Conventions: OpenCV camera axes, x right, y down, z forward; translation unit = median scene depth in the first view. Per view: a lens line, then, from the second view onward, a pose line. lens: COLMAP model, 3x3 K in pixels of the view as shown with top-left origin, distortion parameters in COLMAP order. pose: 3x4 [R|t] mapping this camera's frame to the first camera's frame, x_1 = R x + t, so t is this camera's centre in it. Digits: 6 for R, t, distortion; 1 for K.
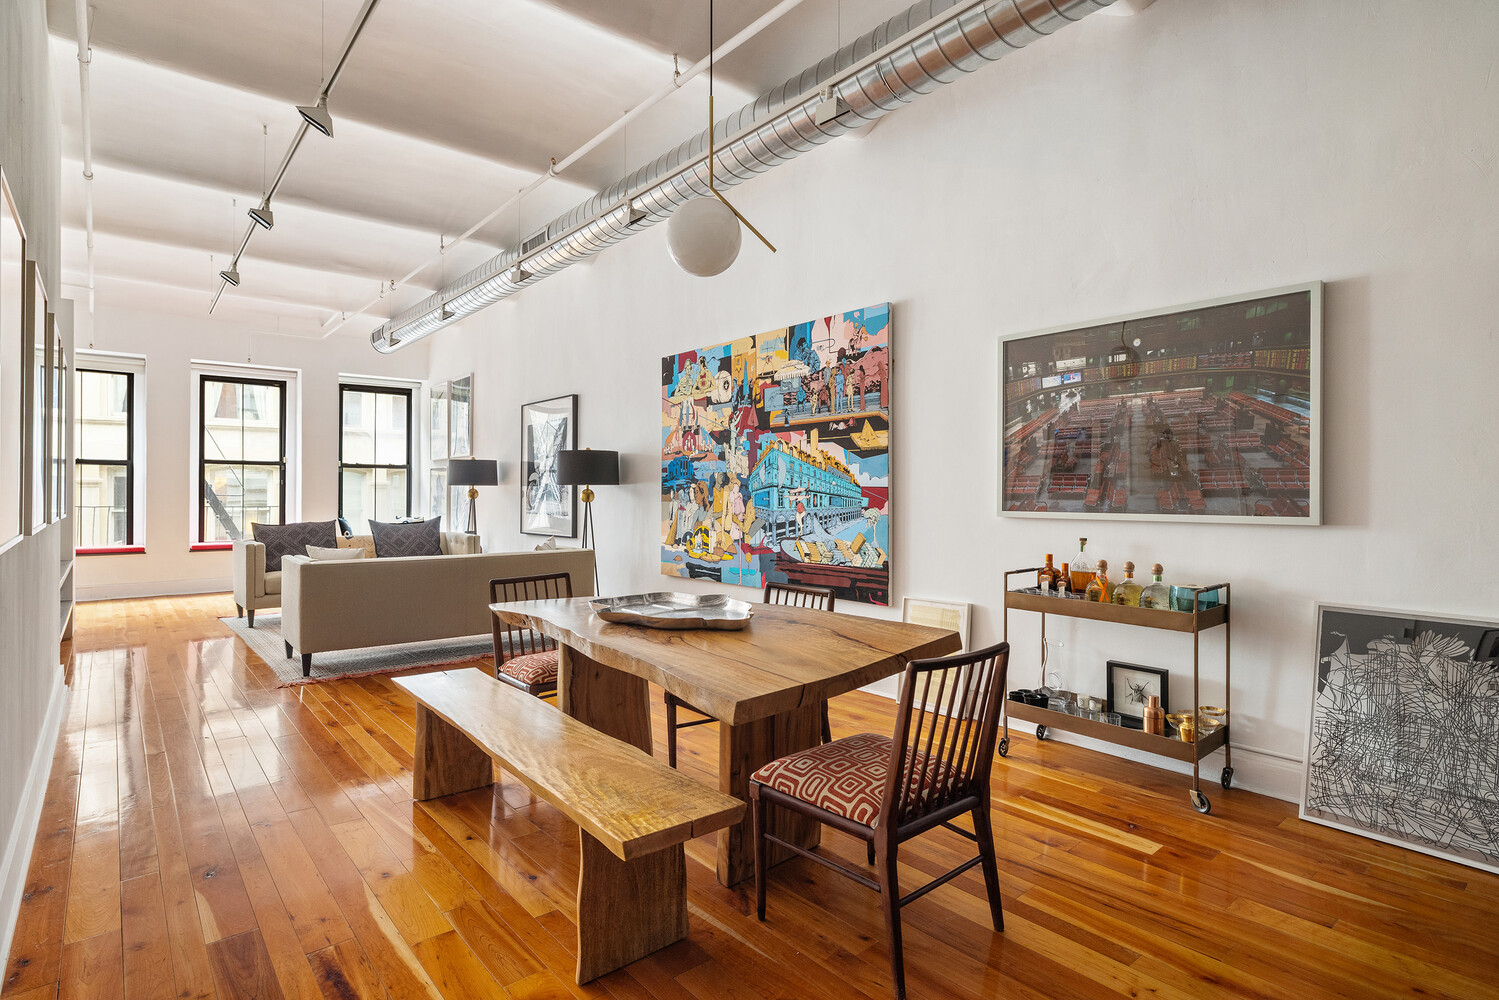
lens RADIAL K [[753.9, 0, 754.4], [0, 753.9, 489.1], [0, 0, 1]] dist [0.001491, 0.000154]
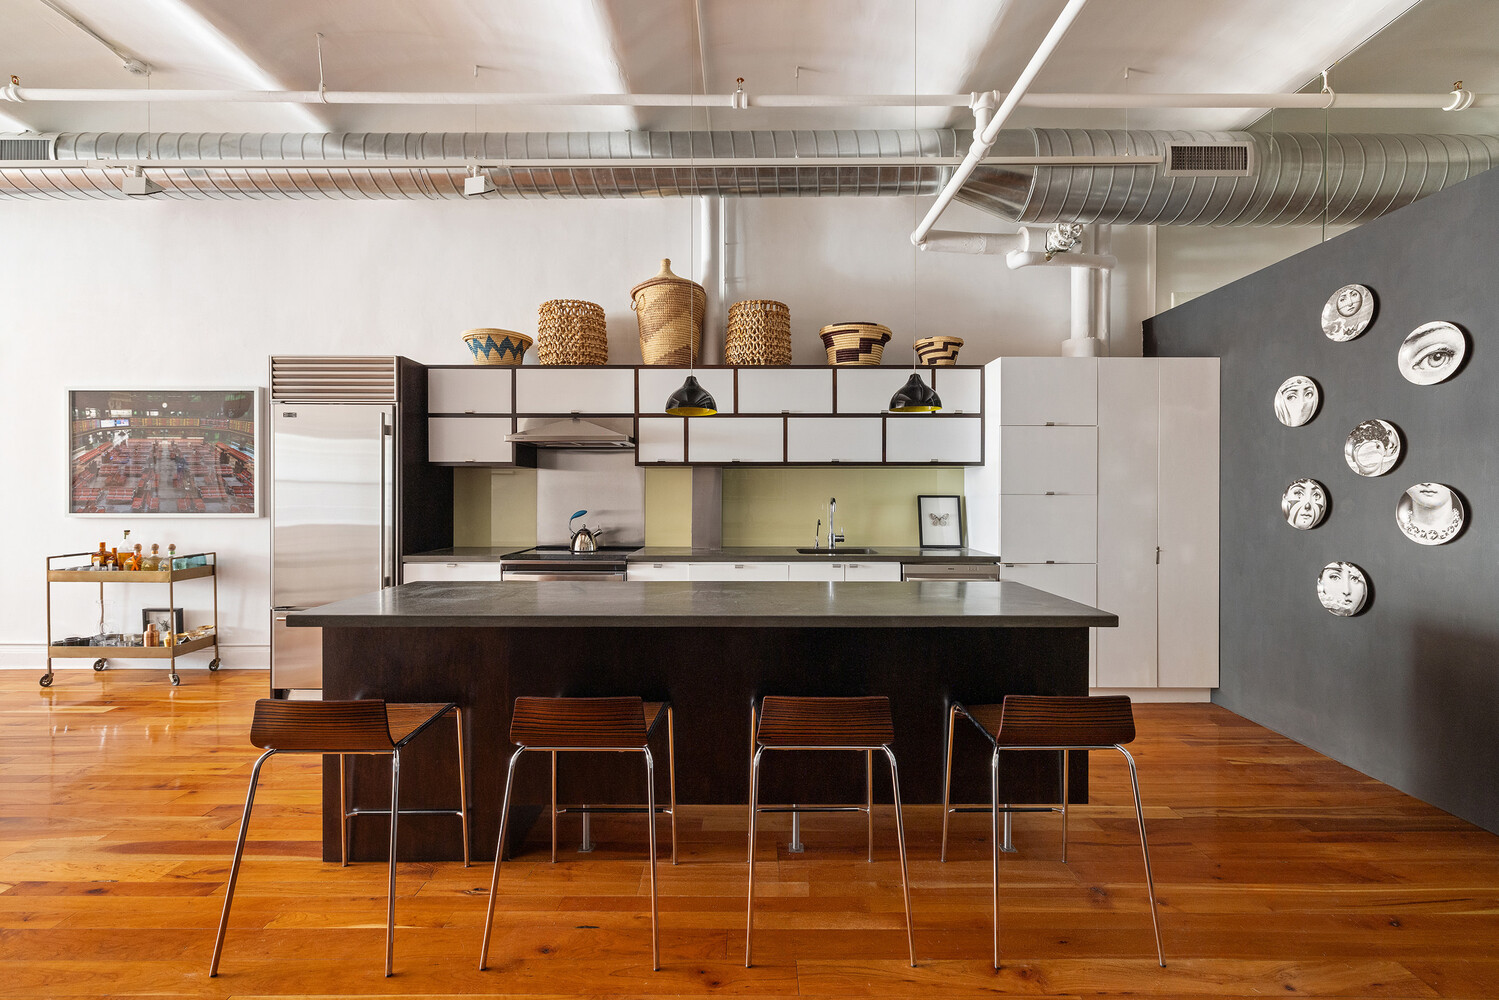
lens RADIAL K [[632.2, 0, 738.2], [0, 632.2, 495.9], [0, 0, 1]] dist [0.001890, 0.000942]
pose [[0.653358, -0.005949, 0.757026, 0.249239], [-0.004194, 0.999925, 0.011477, -0.021036], [-0.757037, -0.010674, 0.653284, -0.684779]]
